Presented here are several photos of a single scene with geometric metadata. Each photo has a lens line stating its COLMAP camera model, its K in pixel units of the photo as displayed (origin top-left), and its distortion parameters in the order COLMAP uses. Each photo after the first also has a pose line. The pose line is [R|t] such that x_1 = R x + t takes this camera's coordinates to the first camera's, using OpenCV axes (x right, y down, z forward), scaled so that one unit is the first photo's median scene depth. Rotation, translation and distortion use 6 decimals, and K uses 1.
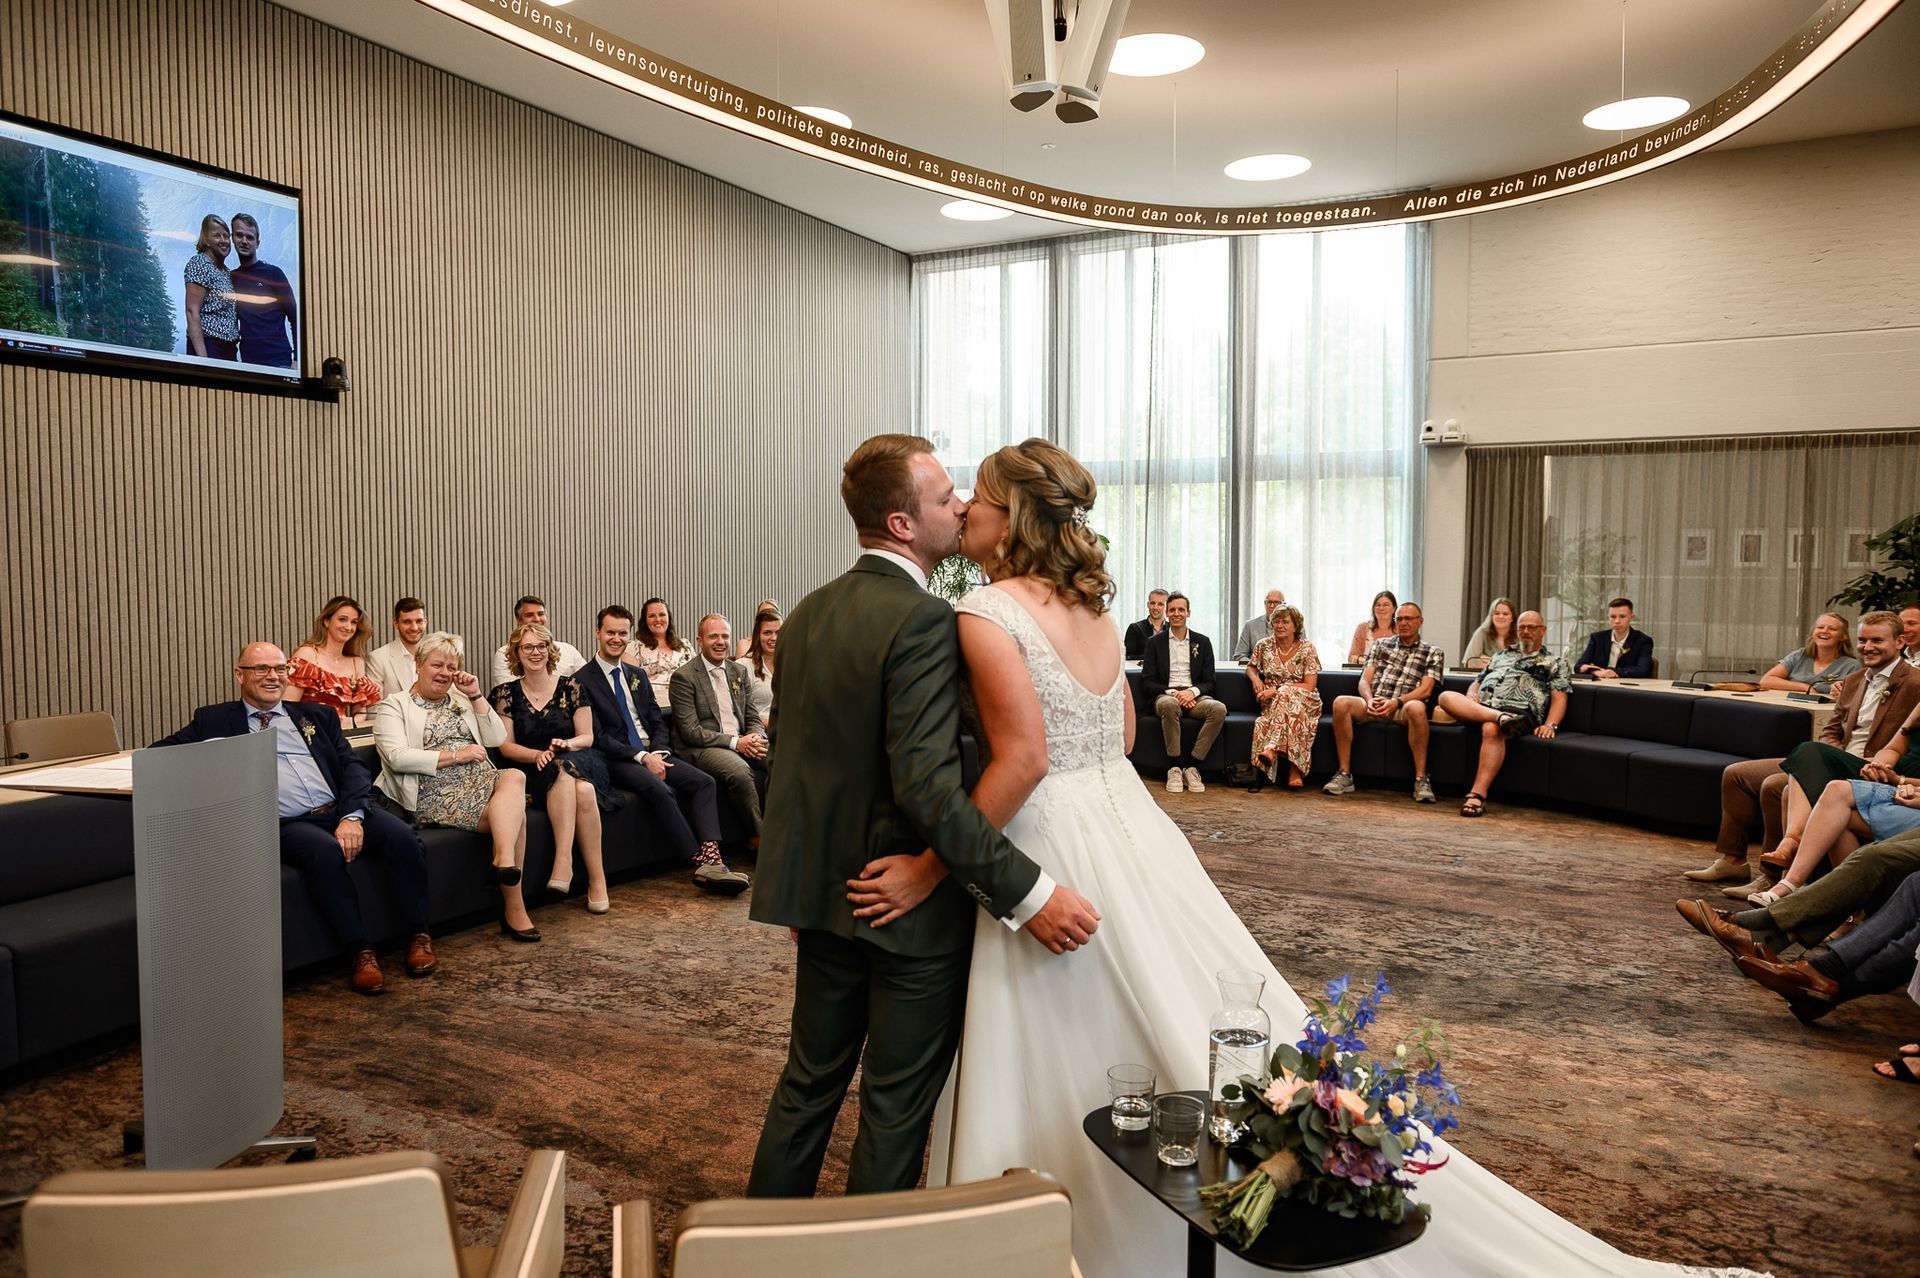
lens RADIAL K [[1344.5, 0, 960.0], [0, 1344.5, 639.0], [0, 0, 1]] dist [-0.000581, -0.008574]
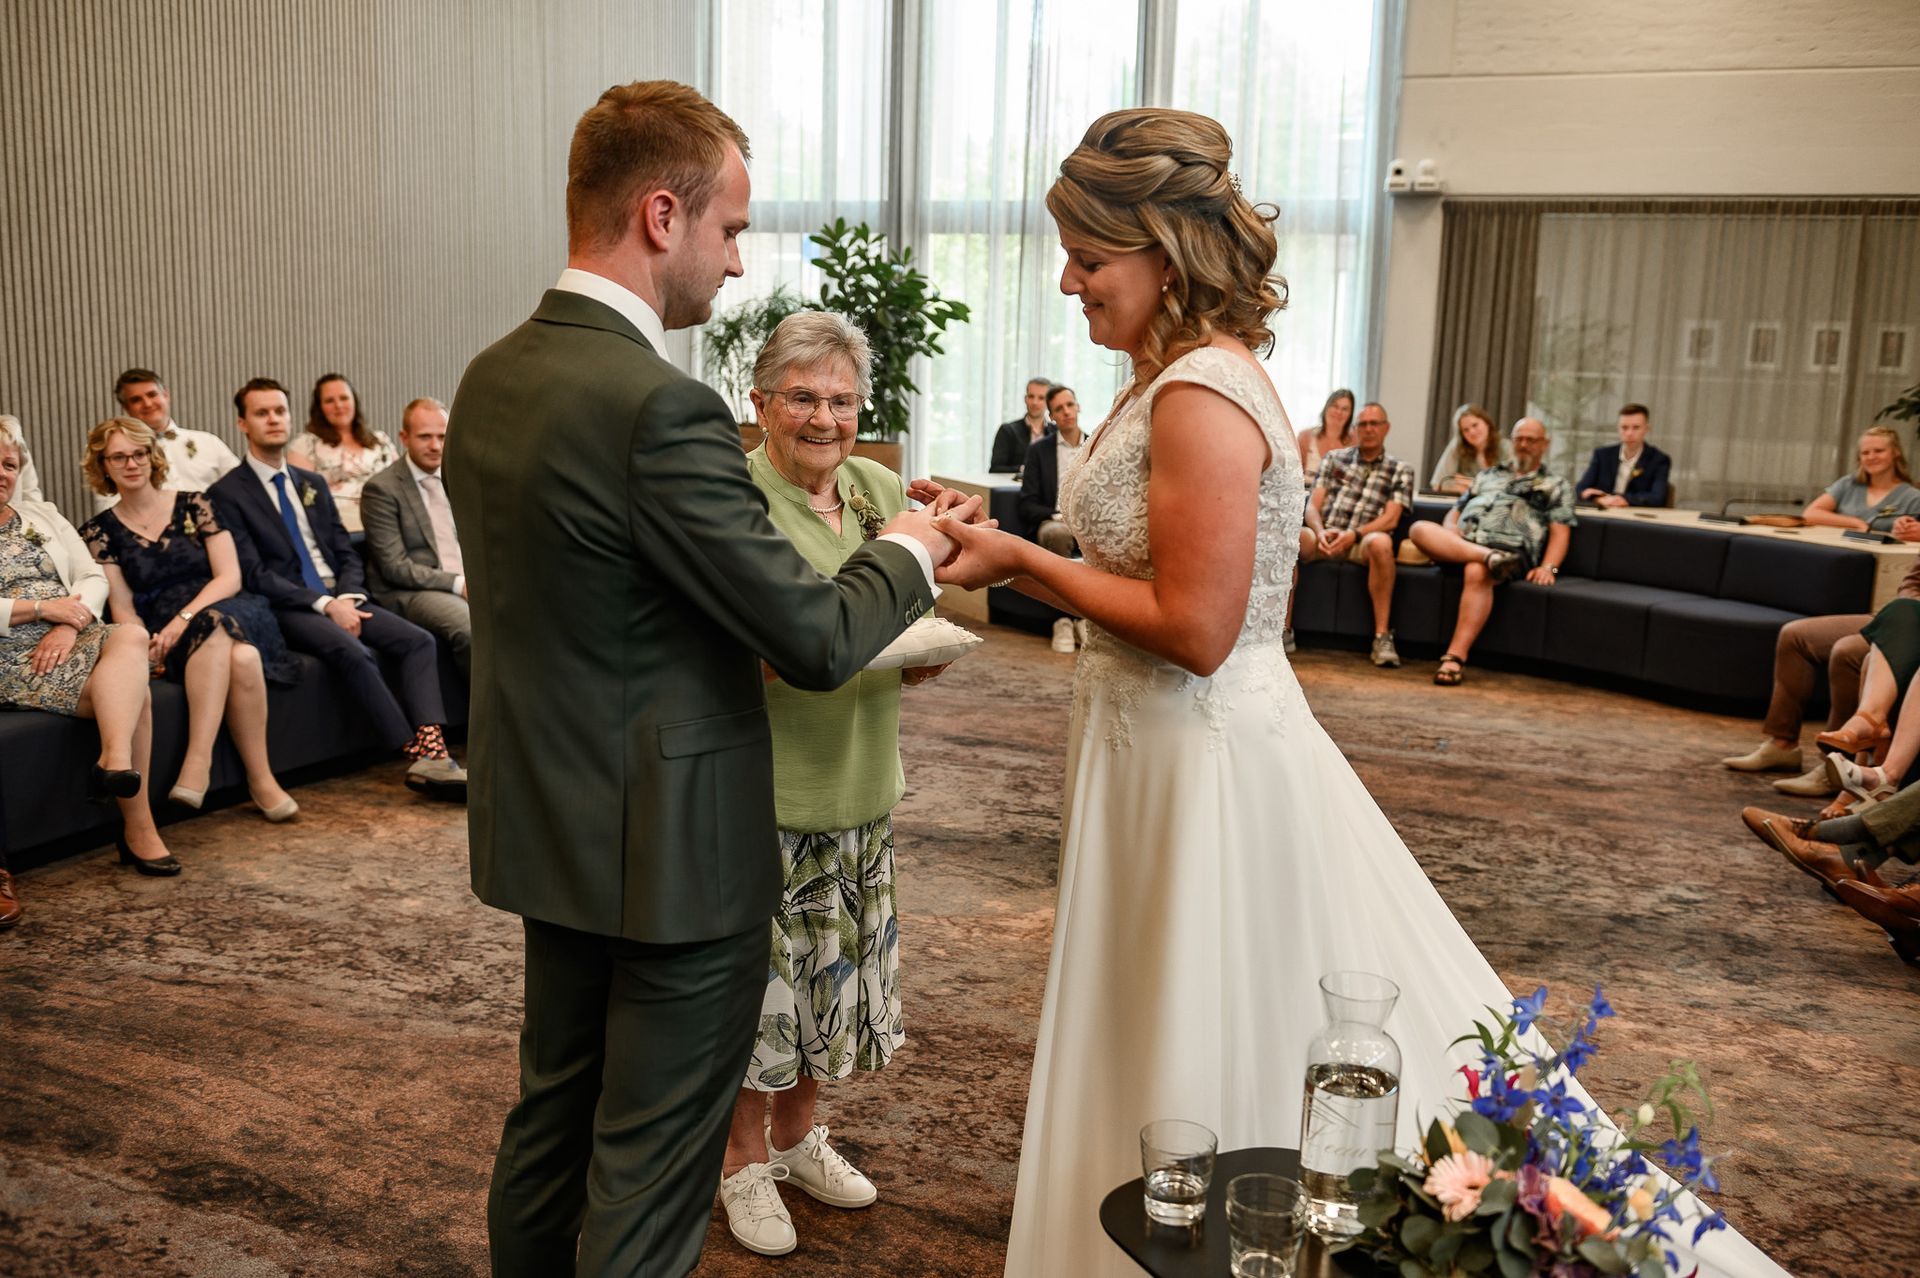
lens RADIAL K [[1710.0, 0, 960.0], [0, 1710.0, 639.0], [0, 0, 1]] dist [-0.023430, -0.002724]
pose [[0.991092, 0.003291, 0.133142, -0.032792], [-0.018382, 0.993507, 0.112277, 0.001696], [-0.131908, -0.113724, 0.984717, 0.103387]]
